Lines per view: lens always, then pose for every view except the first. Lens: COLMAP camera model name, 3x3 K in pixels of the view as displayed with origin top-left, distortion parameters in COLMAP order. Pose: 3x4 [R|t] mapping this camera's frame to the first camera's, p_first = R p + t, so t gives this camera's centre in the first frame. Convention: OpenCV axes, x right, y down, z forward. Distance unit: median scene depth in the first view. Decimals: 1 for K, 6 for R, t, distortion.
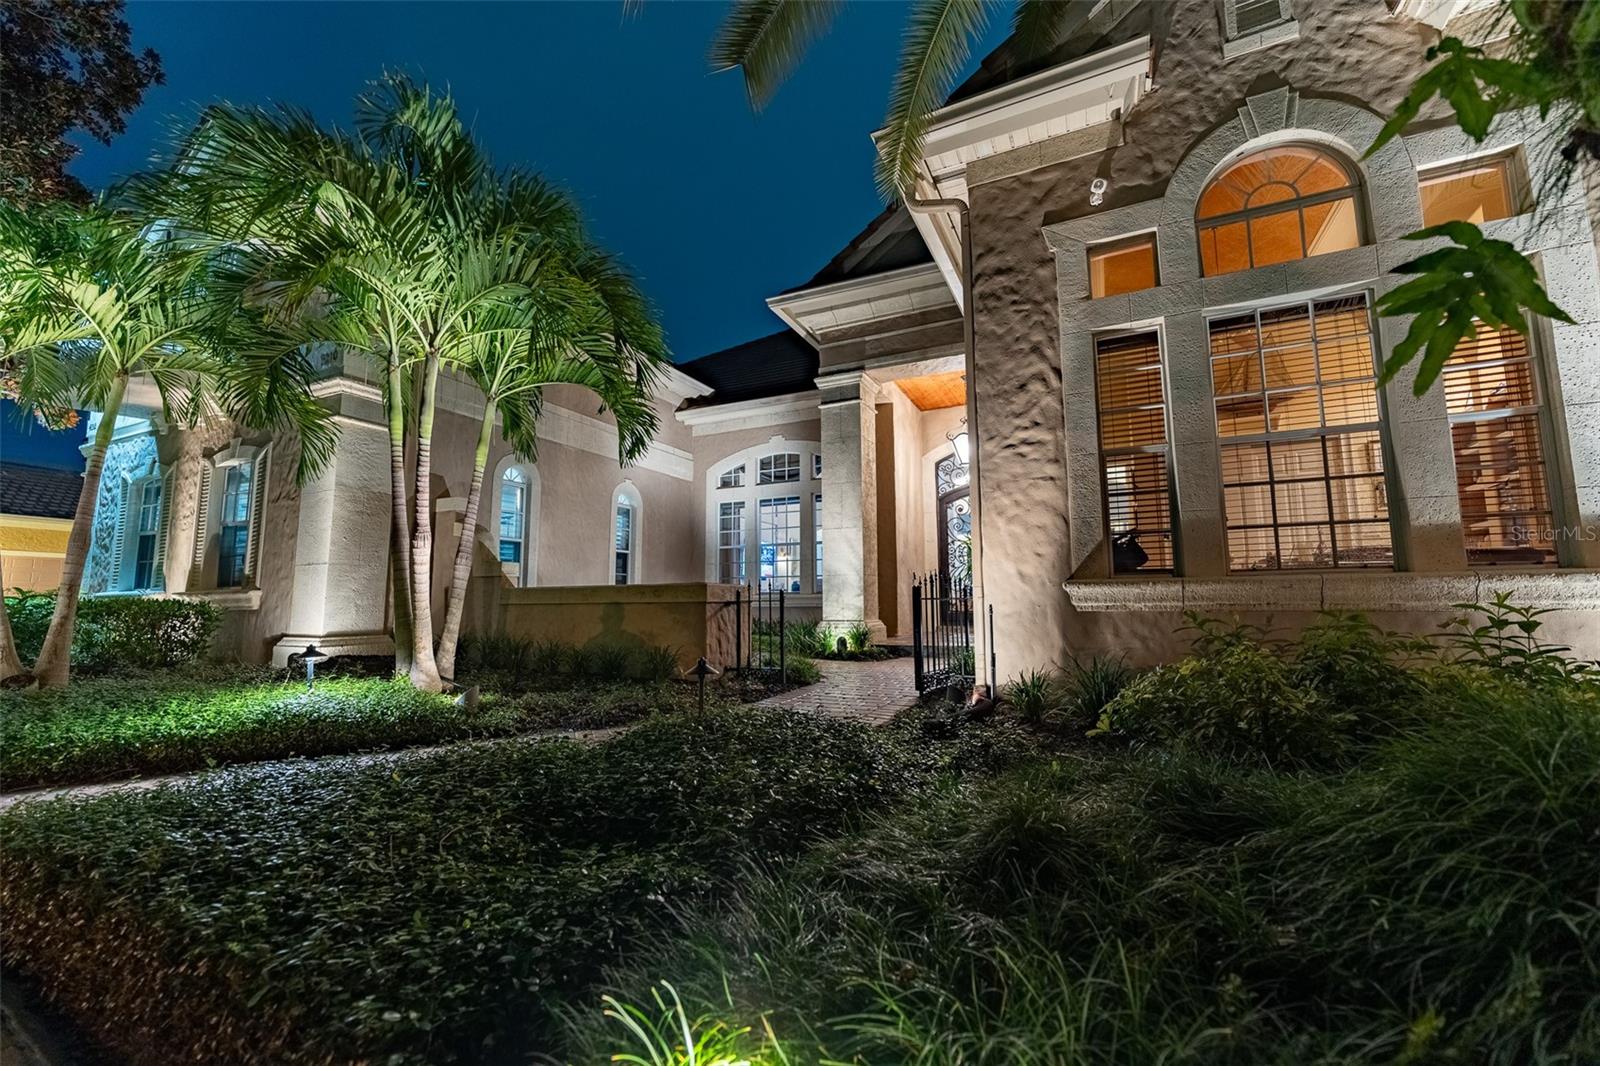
lens RADIAL K [[635.0, 0, 801.9], [0, 635.0, 532.8], [0, 0, 1]] dist [0.002851, -0.000633]
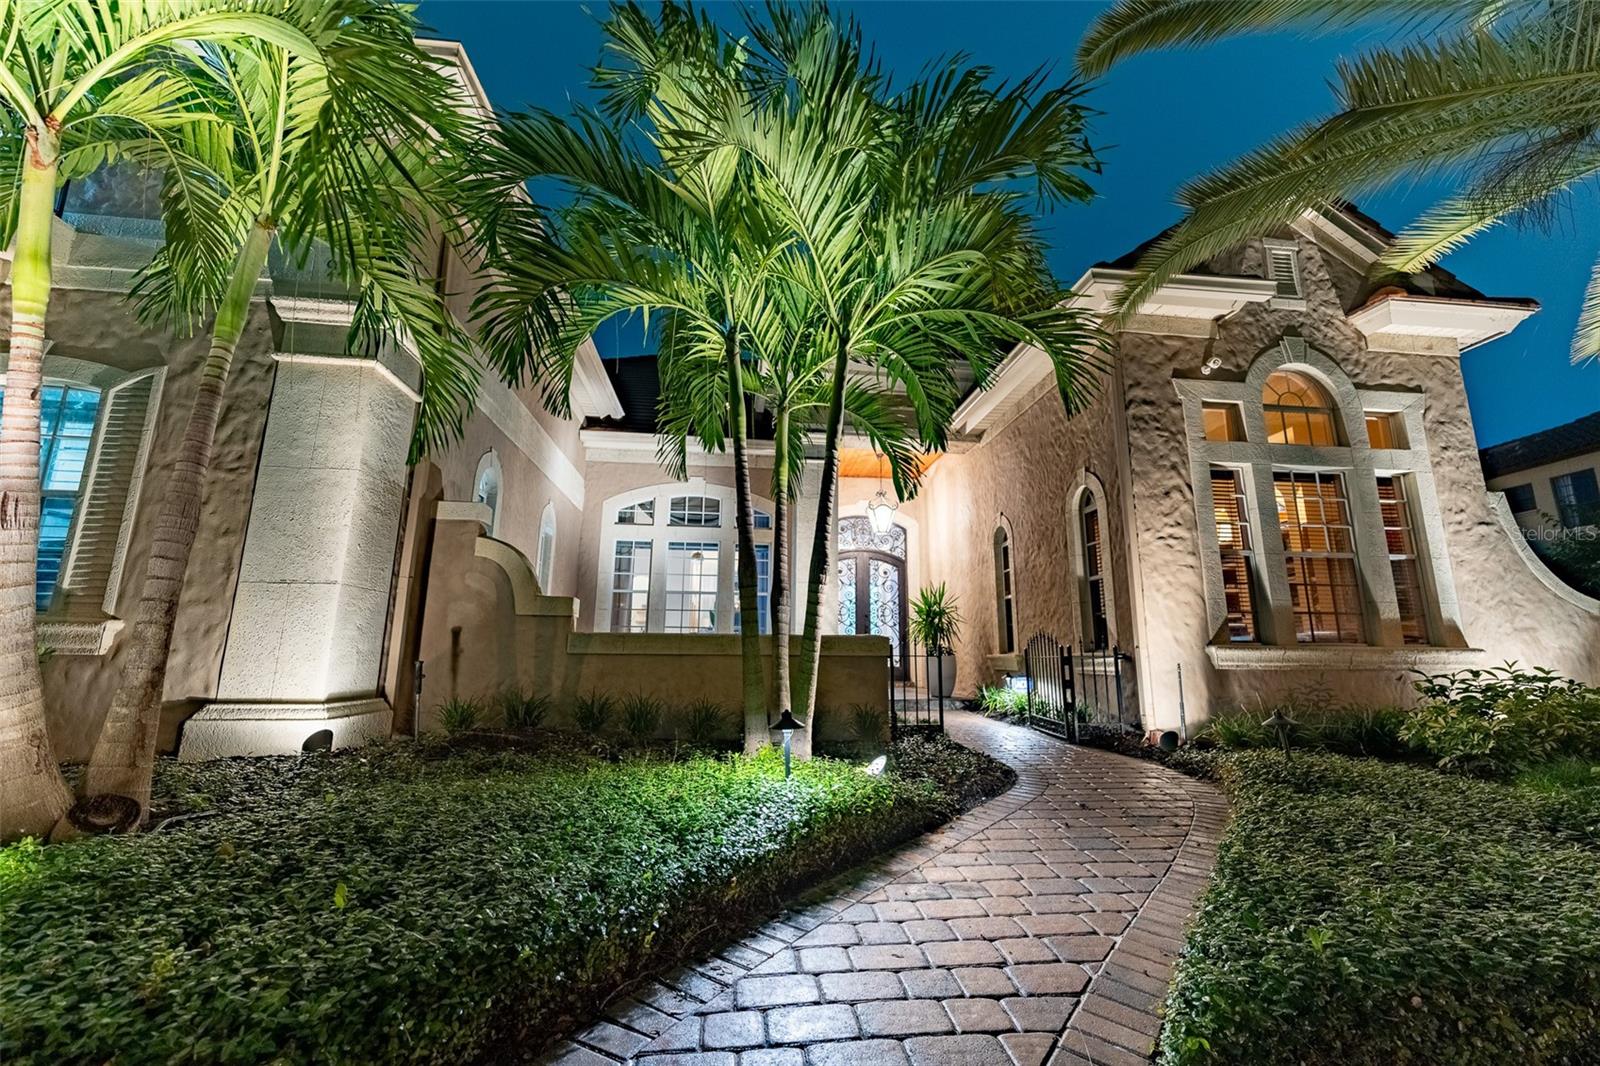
lens RADIAL K [[635.0, 0, 803.0], [0, 635.0, 533.2], [0, 0, 1]] dist [0.002851, -0.000633]
pose [[0.843289, 0.118408, 0.524255, -0.534661], [-0.074260, 0.991744, -0.104545, 0.023498], [-0.532305, 0.049230, 0.845120, 0.168528]]
